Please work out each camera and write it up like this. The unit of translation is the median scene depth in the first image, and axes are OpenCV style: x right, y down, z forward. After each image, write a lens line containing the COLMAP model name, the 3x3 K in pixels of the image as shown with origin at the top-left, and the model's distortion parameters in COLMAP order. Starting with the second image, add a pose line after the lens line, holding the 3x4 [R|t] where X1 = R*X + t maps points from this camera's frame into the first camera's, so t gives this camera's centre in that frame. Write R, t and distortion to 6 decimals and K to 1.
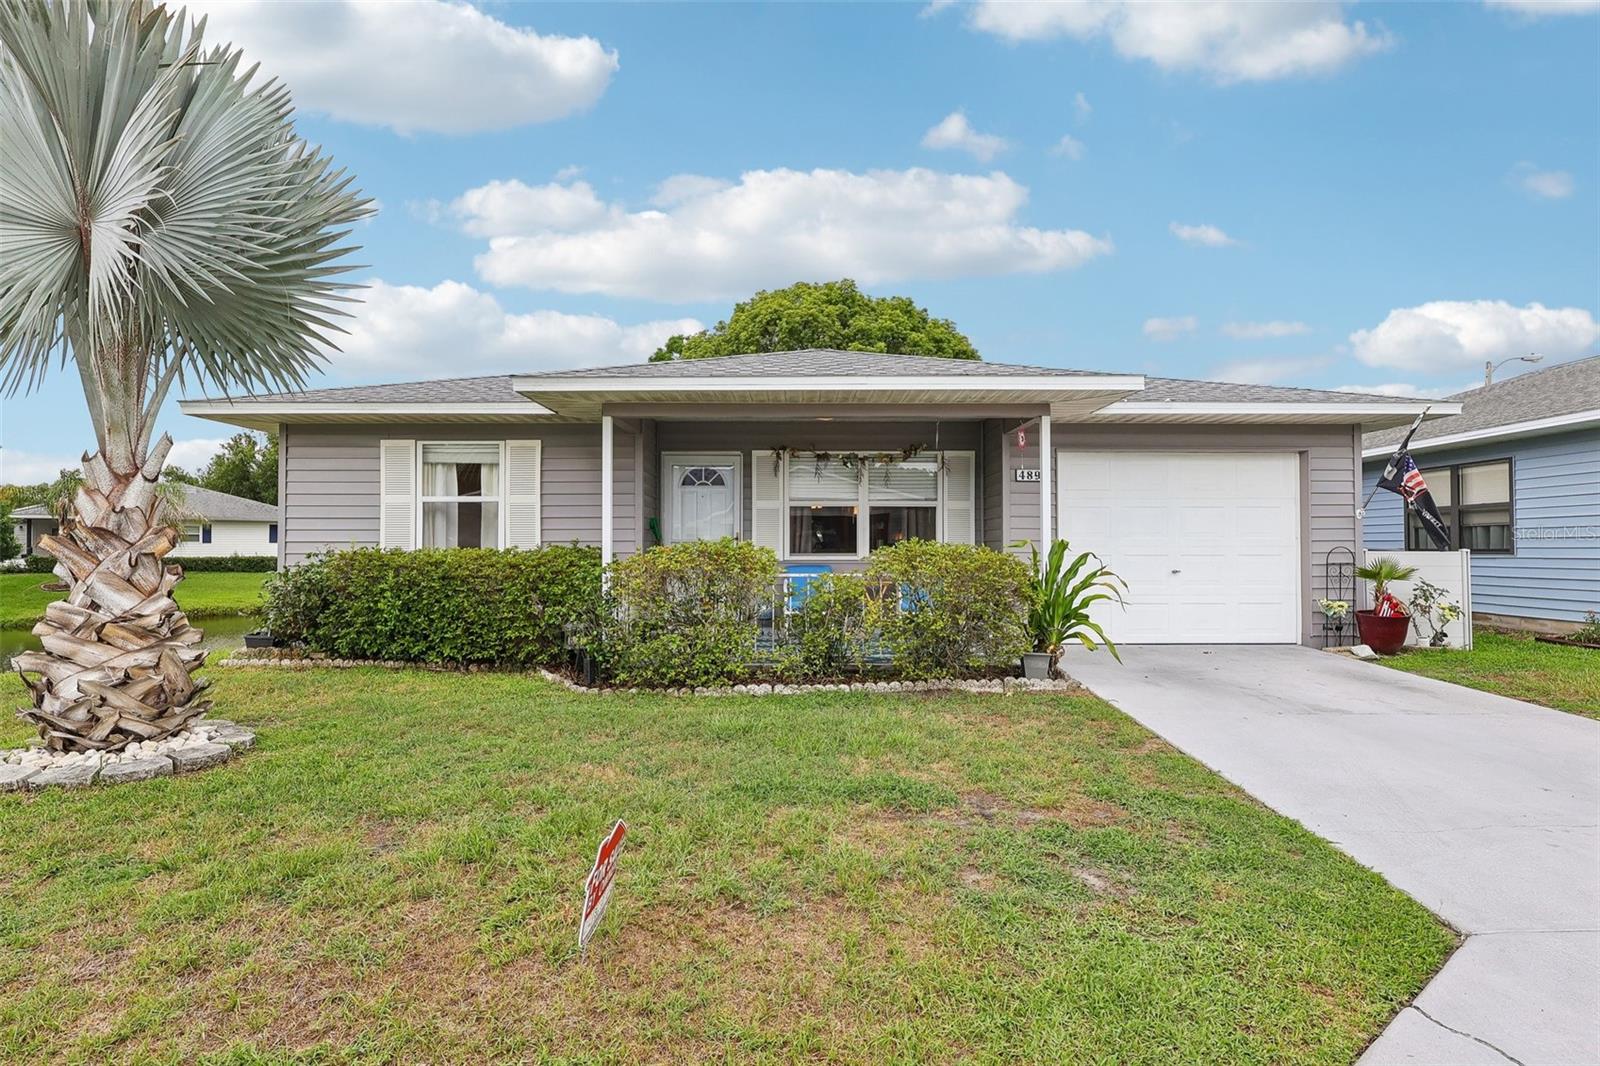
lens RADIAL K [[776.5, 0, 800.0], [0, 776.5, 533.0], [0, 0, 1]] dist [0.002251, 0.000030]
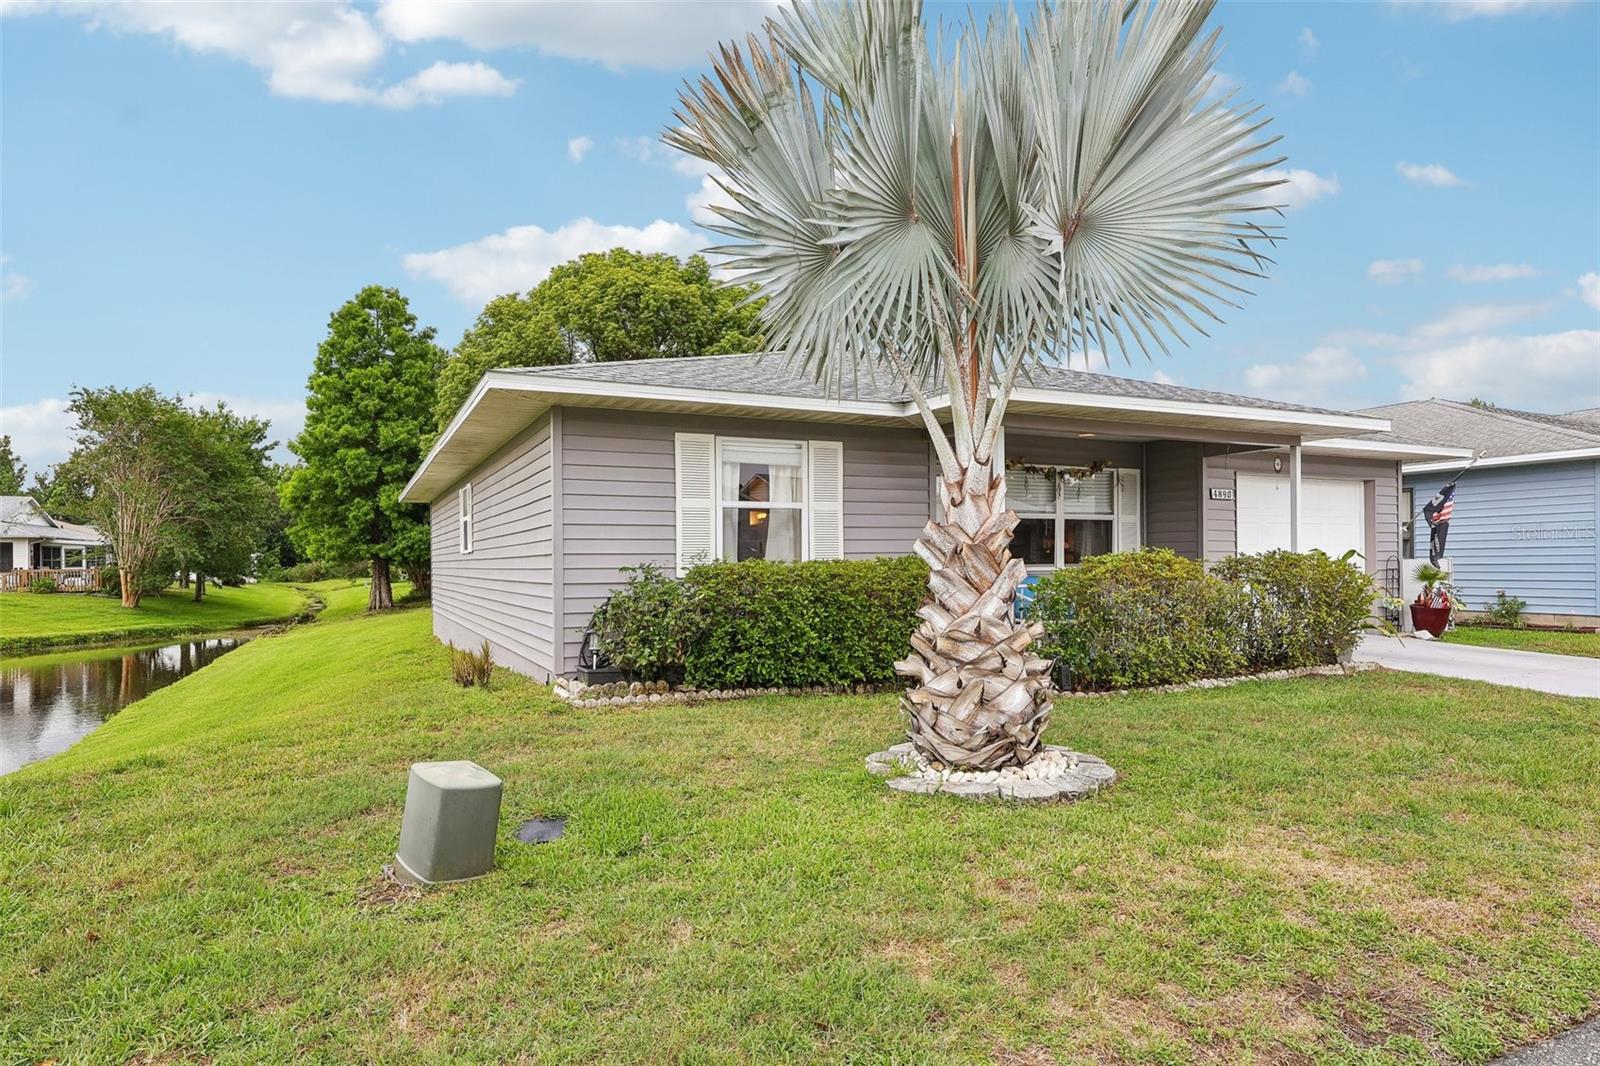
lens RADIAL K [[931.8, 0, 800.0], [0, 931.8, 533.0], [0, 0, 1]] dist [0.007624, 0.002620]
pose [[0.902012, 0.007210, 0.431652, -0.776738], [0.000409, 0.999846, -0.017556, 0.006343], [-0.431712, 0.016012, 0.901869, 0.027722]]
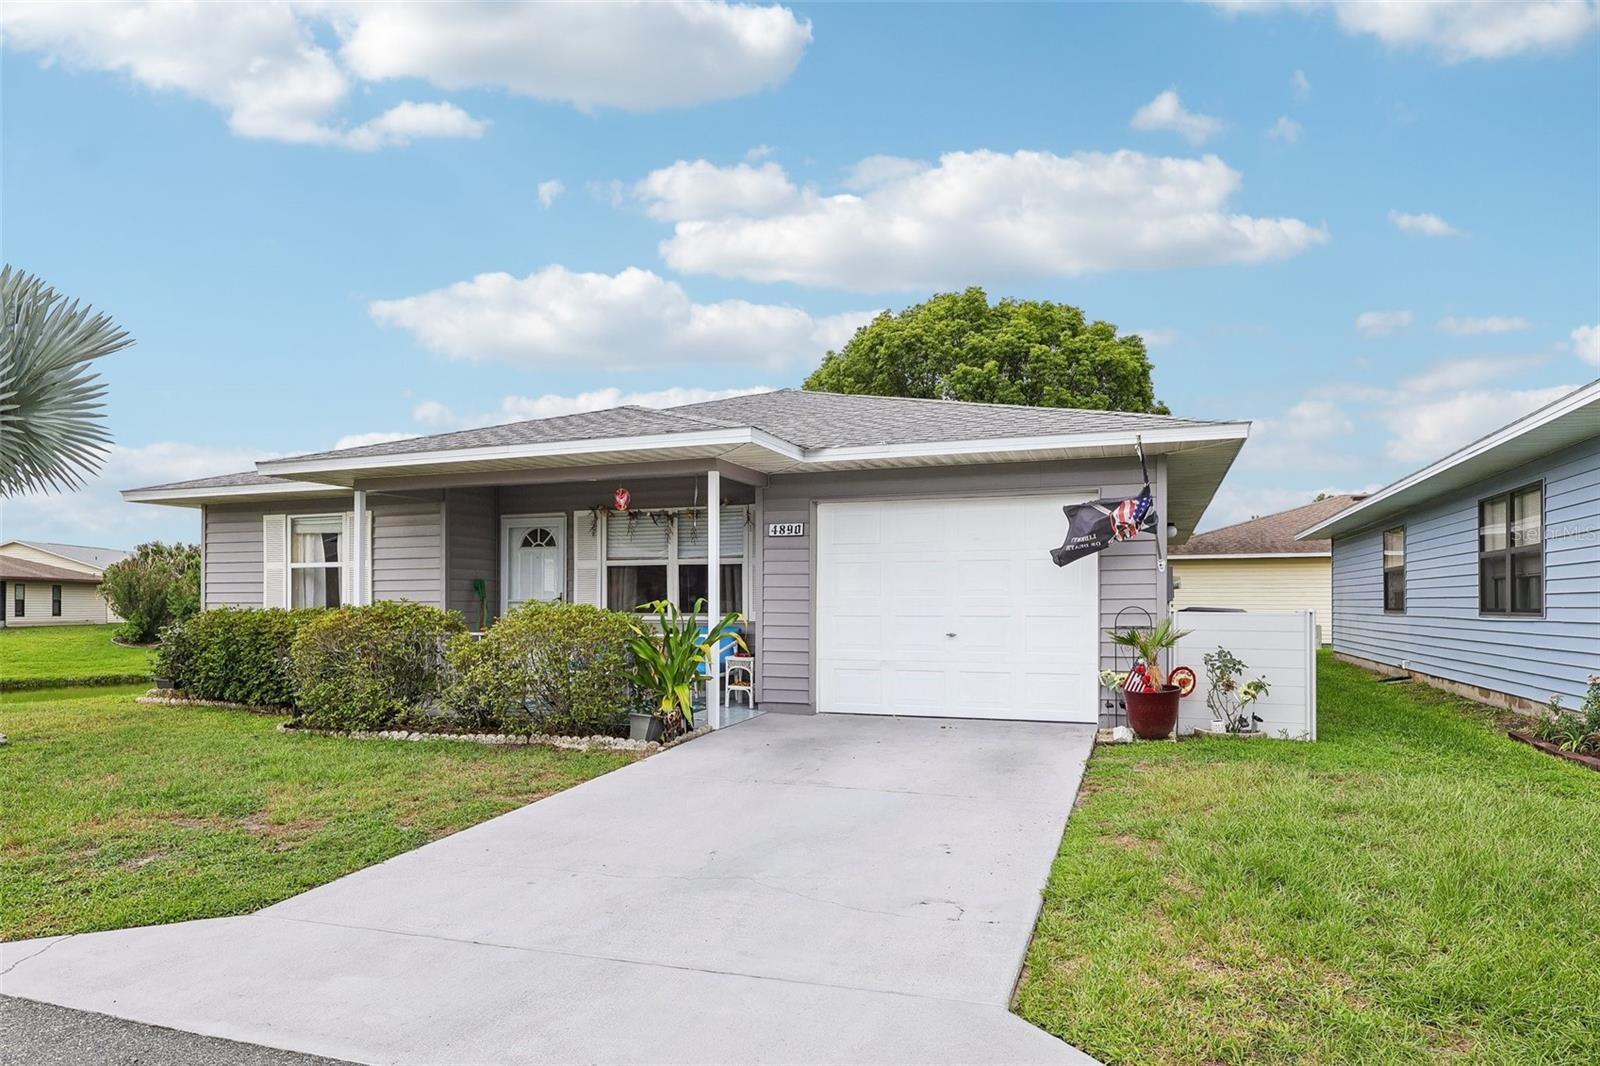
lens RADIAL K [[933.4, 0, 797.1], [0, 933.4, 587.7], [0, 0, 1]] dist [0.004143, 0.000675]
pose [[0.938183, -0.007497, -0.346059, 0.634579], [0.007187, 0.999972, -0.002179, -0.002048], [0.346066, -0.000443, 0.938210, -0.038006]]
